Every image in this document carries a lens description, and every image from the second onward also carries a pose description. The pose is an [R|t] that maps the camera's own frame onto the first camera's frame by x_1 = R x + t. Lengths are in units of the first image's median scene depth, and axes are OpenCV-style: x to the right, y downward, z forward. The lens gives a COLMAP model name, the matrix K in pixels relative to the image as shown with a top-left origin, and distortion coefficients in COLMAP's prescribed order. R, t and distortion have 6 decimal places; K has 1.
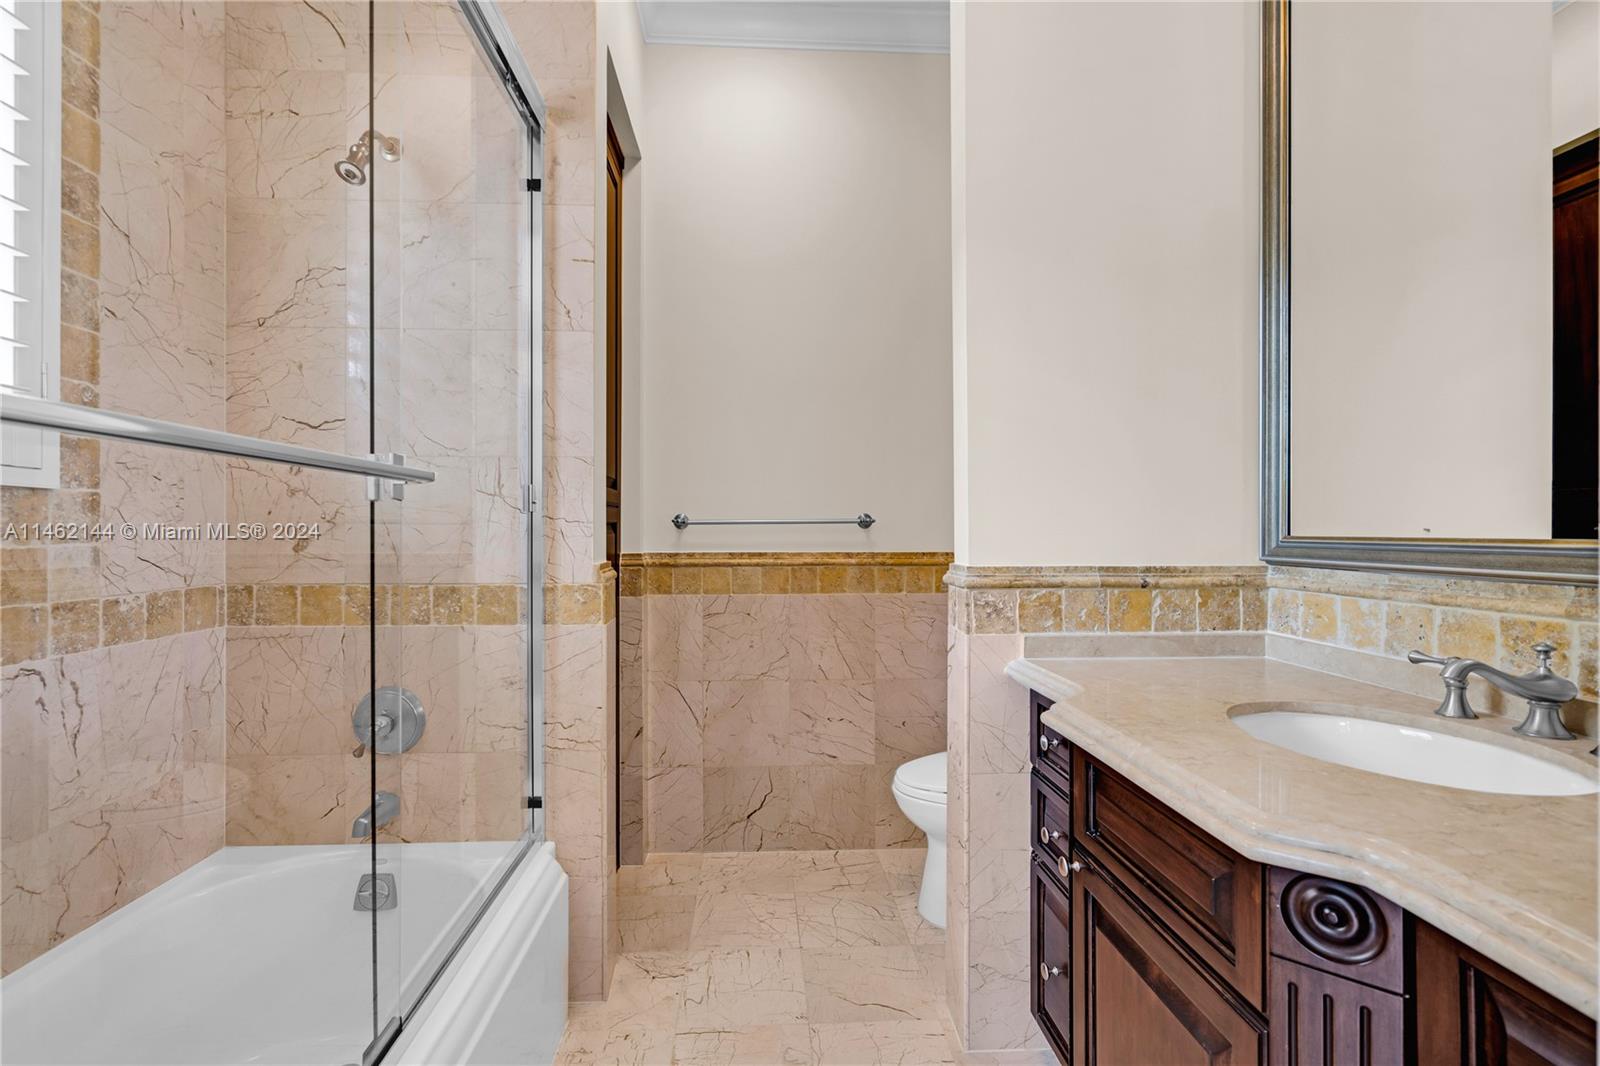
lens RADIAL K [[732.6, 0, 794.8], [0, 732.6, 531.5], [0, 0, 1]] dist [0.000301, -0.000538]
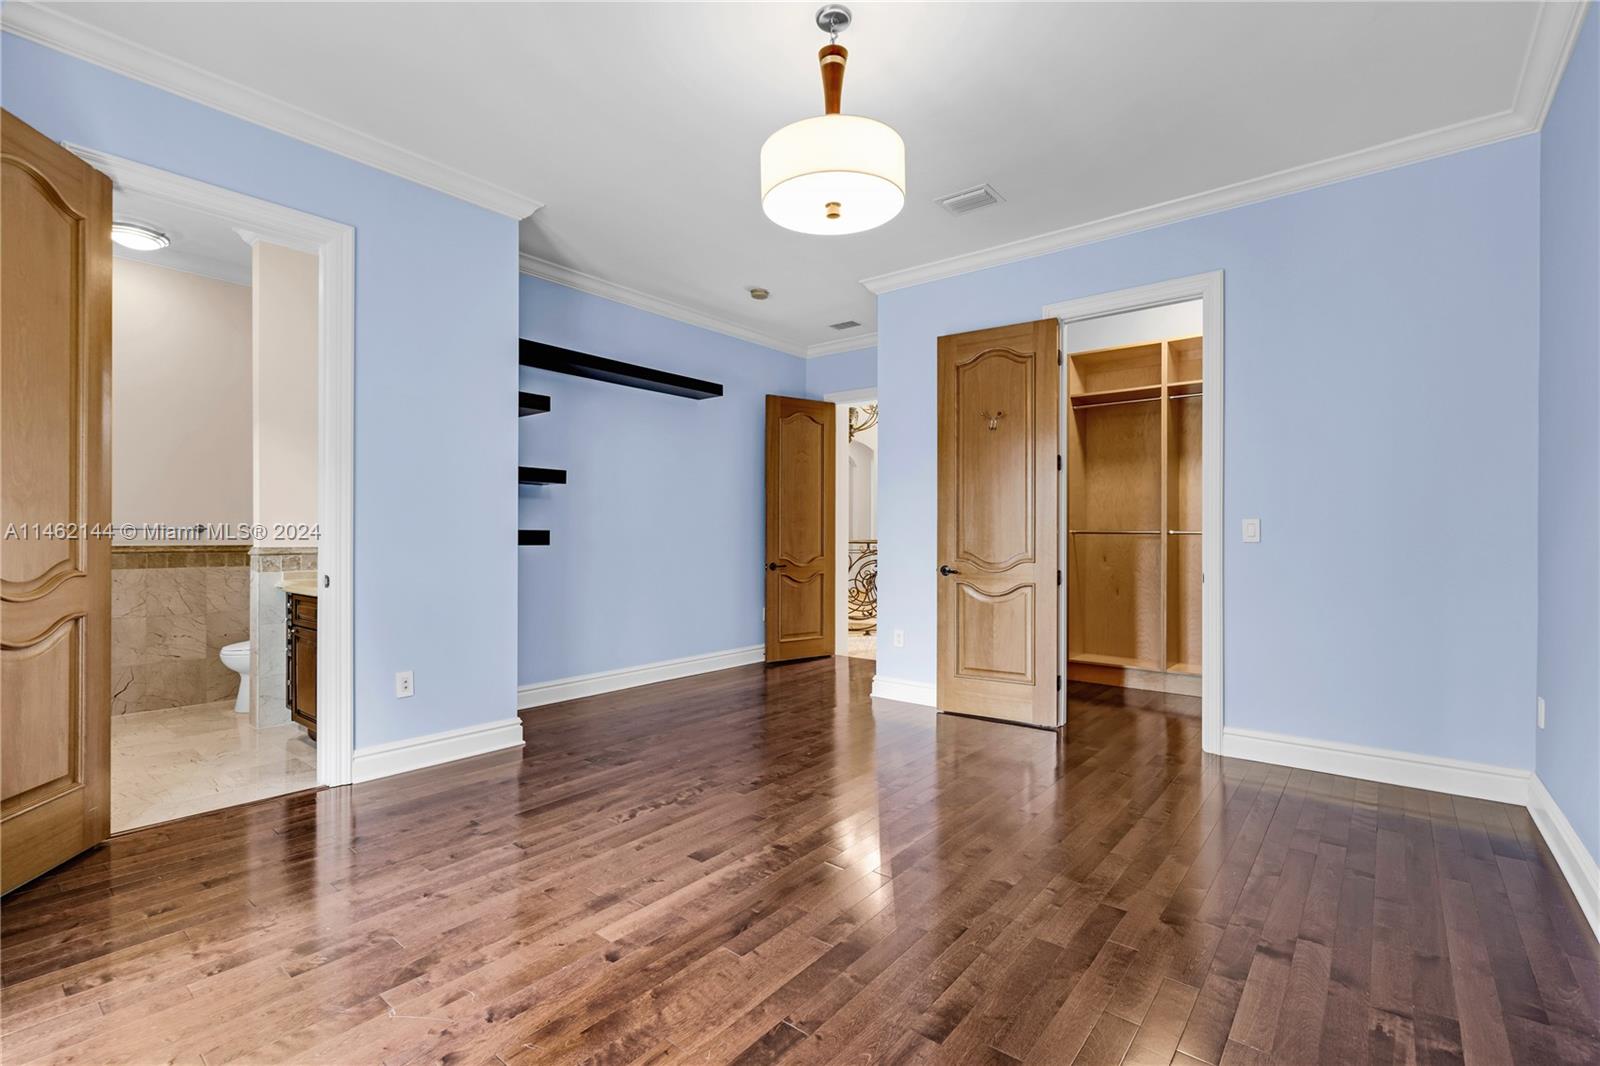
lens RADIAL K [[732.6, 0, 788.1], [0, 732.6, 536.9], [0, 0, 1]] dist [0.000301, -0.000538]
pose [[0.684025, 0.002498, 0.729454, -0.242485], [-0.002661, 0.999996, -0.000929, 0.004538], [-0.729454, -0.001306, 0.684029, -1.382964]]
